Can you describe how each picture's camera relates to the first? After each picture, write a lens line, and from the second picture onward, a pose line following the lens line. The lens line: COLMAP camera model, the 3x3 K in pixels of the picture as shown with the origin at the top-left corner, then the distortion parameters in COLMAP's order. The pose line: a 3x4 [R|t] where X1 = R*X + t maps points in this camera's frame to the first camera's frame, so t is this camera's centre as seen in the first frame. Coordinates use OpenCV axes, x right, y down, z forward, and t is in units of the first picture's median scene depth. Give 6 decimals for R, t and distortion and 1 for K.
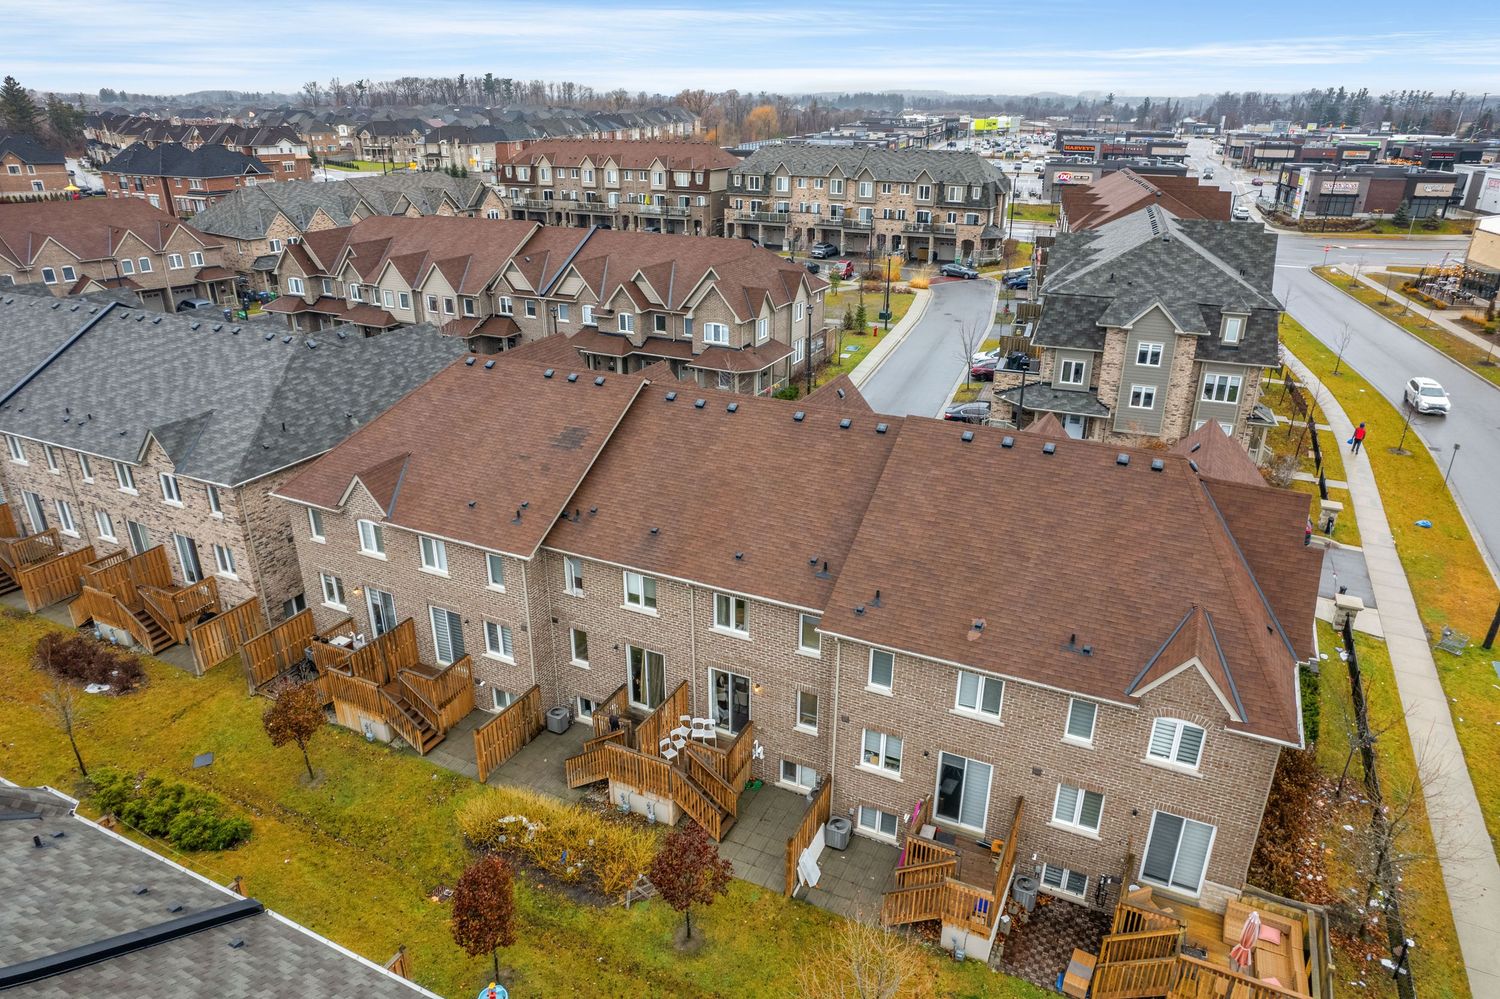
lens RADIAL K [[957.8, 0, 761.2], [0, 957.8, 502.5], [0, 0, 1]] dist [-0.072044, 0.061827]
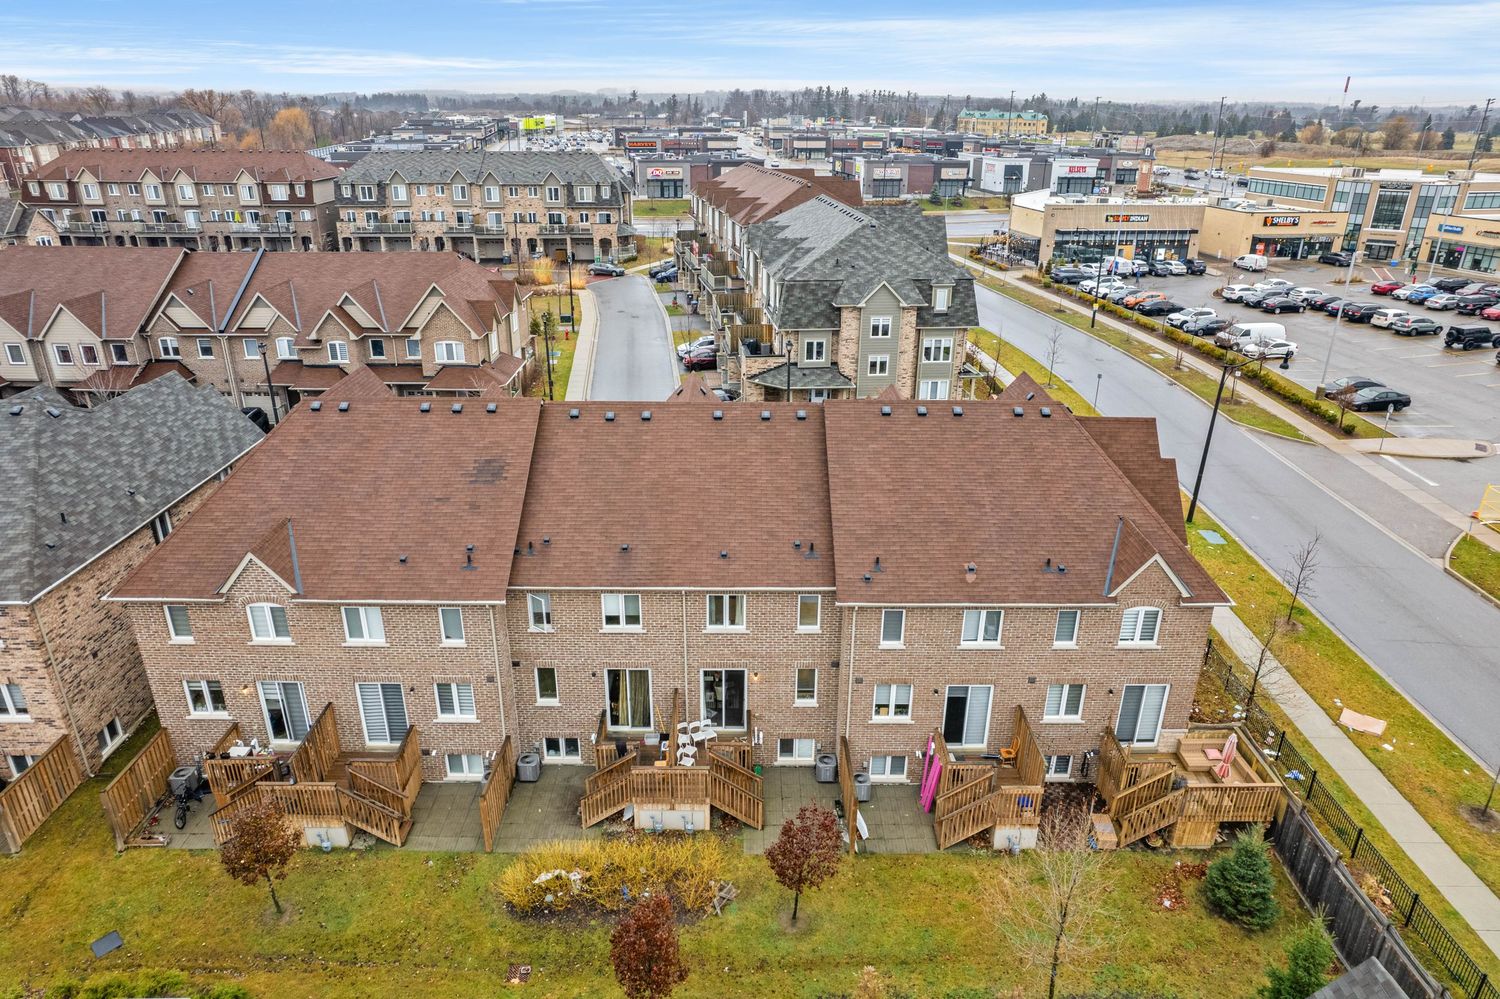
lens RADIAL K [[957.8, 0, 758.7], [0, 957.8, 500.3], [0, 0, 1]] dist [-0.072044, 0.061827]
pose [[0.896380, -0.168156, 0.410154, -0.278477], [0.168348, 0.985072, 0.035942, -0.022231], [-0.410075, 0.036831, 0.911308, 0.031481]]
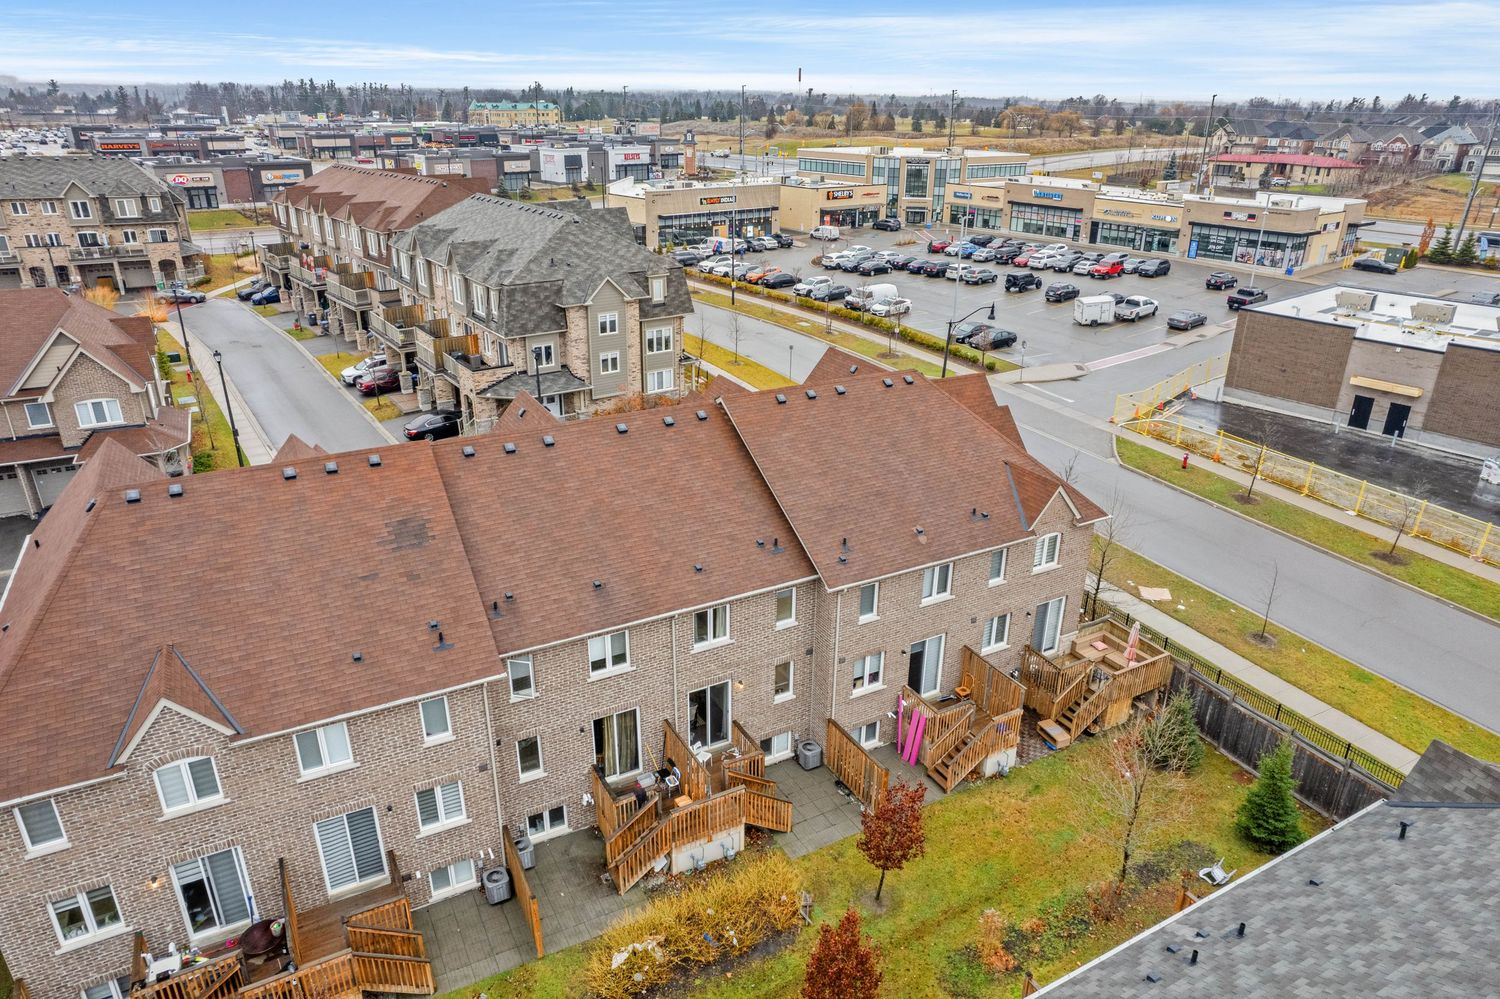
lens RADIAL K [[957.8, 0, 757.9], [0, 957.8, 501.2], [0, 0, 1]] dist [-0.072044, 0.061827]
pose [[0.582688, -0.316848, 0.748386, -0.487373], [0.310469, 0.937809, 0.155316, -0.099162], [-0.751055, 0.141850, 0.644822, 0.214293]]
